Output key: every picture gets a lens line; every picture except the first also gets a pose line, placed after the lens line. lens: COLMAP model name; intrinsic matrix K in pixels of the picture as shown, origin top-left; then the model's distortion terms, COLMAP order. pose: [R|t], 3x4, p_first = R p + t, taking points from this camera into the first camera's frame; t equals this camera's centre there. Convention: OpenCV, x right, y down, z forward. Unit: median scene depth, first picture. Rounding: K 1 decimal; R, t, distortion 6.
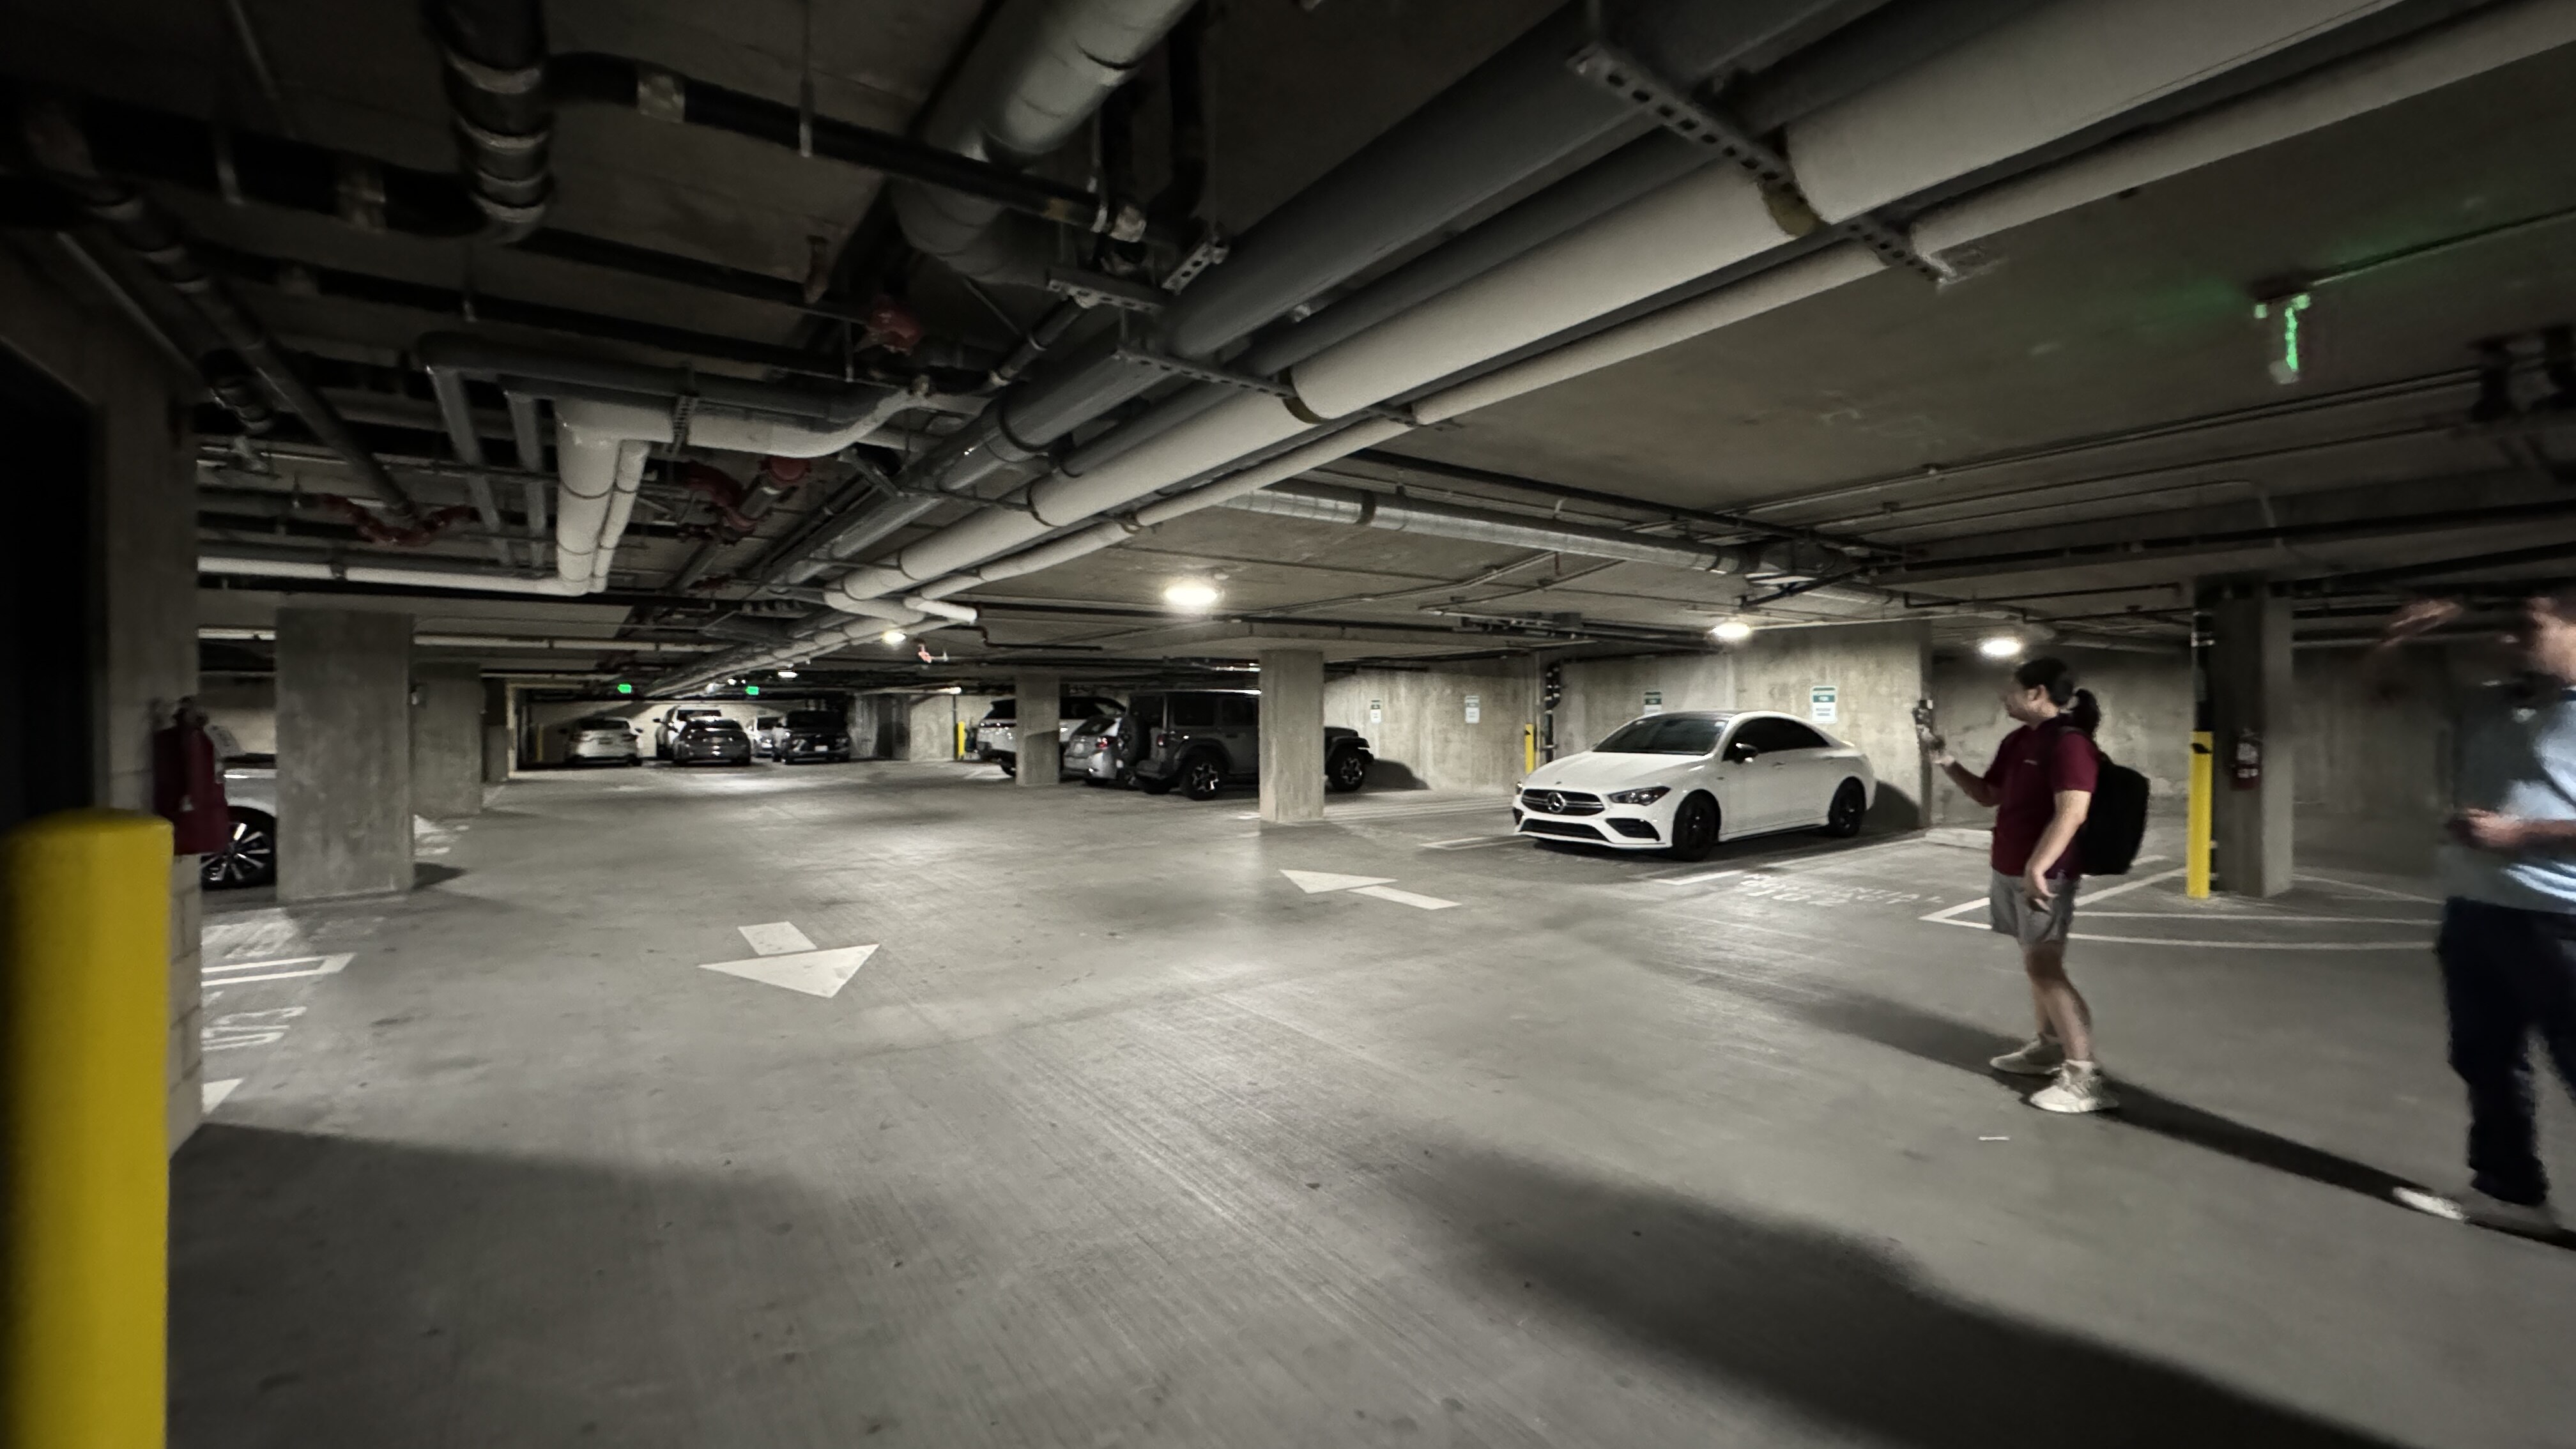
lens RADIAL K [[1019.5, 0, 1275.2], [0, 1019.5, 712.4], [0, 0, 1]] dist [-0.004078, -0.000294]
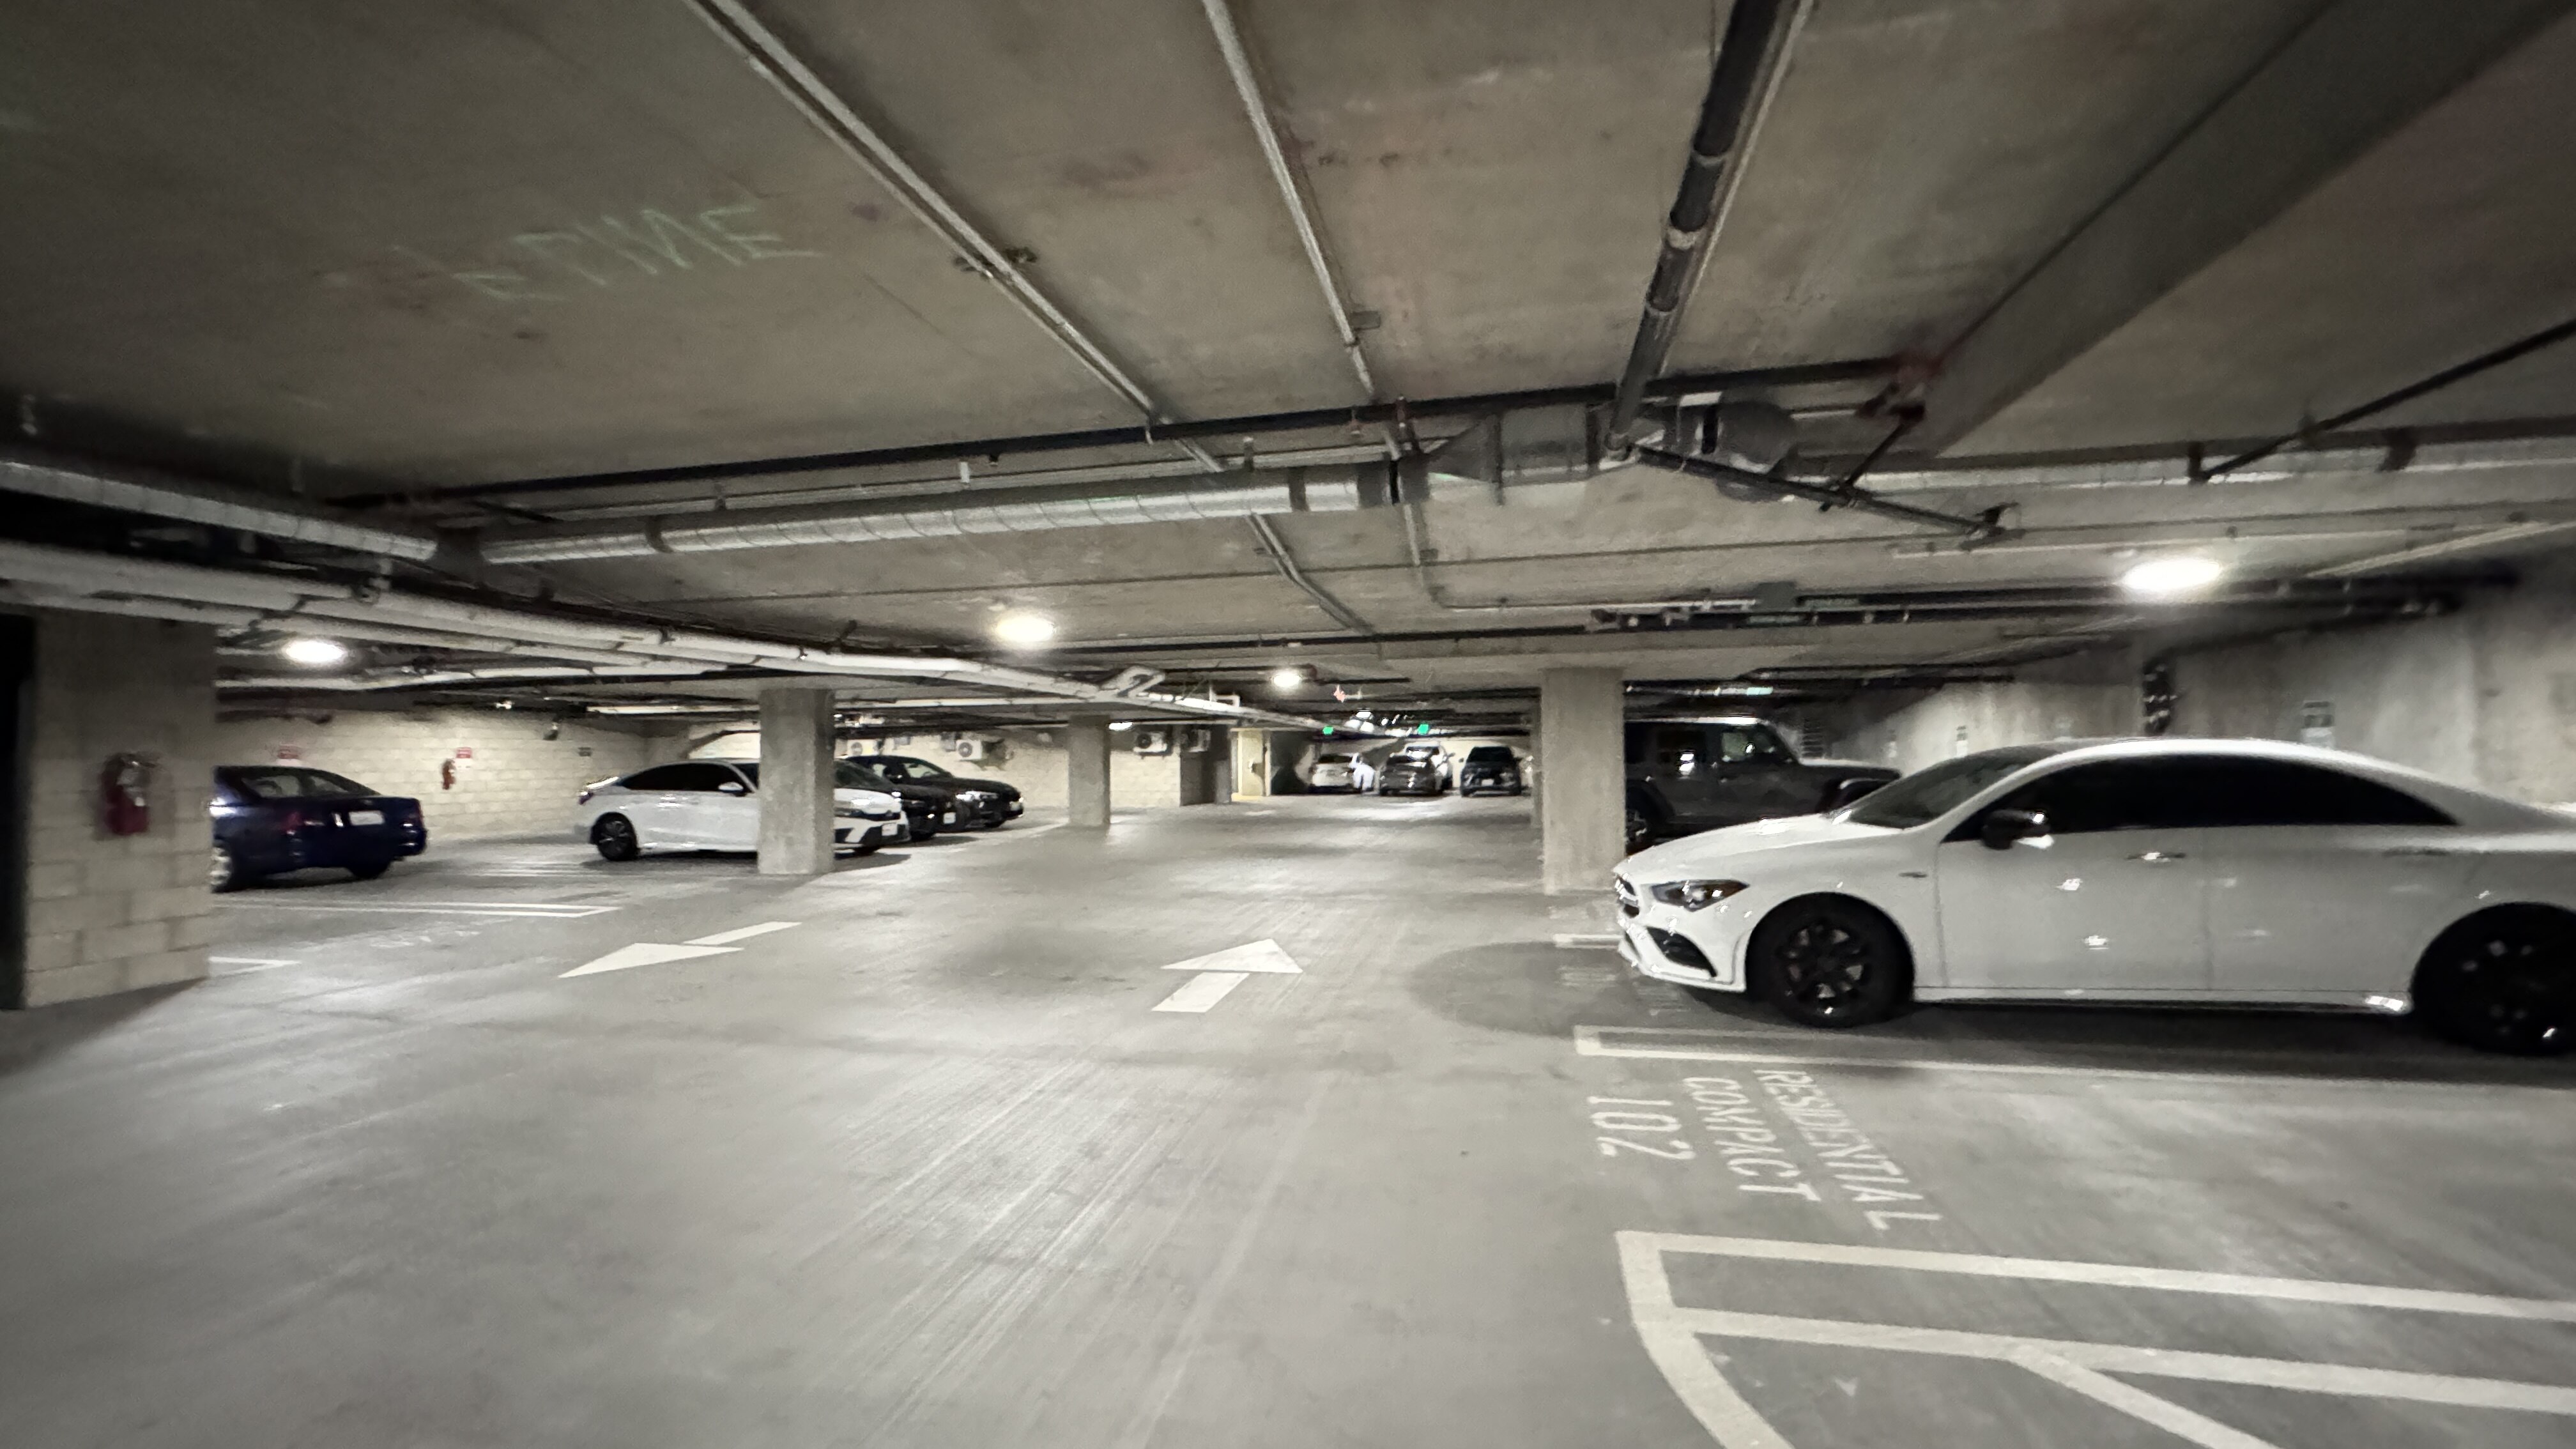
lens RADIAL K [[1019.5, 0, 1286.7], [0, 1019.5, 746.4], [0, 0, 1]] dist [-0.004078, -0.000294]
pose [[0.672647, -0.007517, -0.739925, 0.591804], [0.008129, 0.999963, -0.002768, -0.001560], [0.739919, -0.004153, 0.672683, 0.413921]]
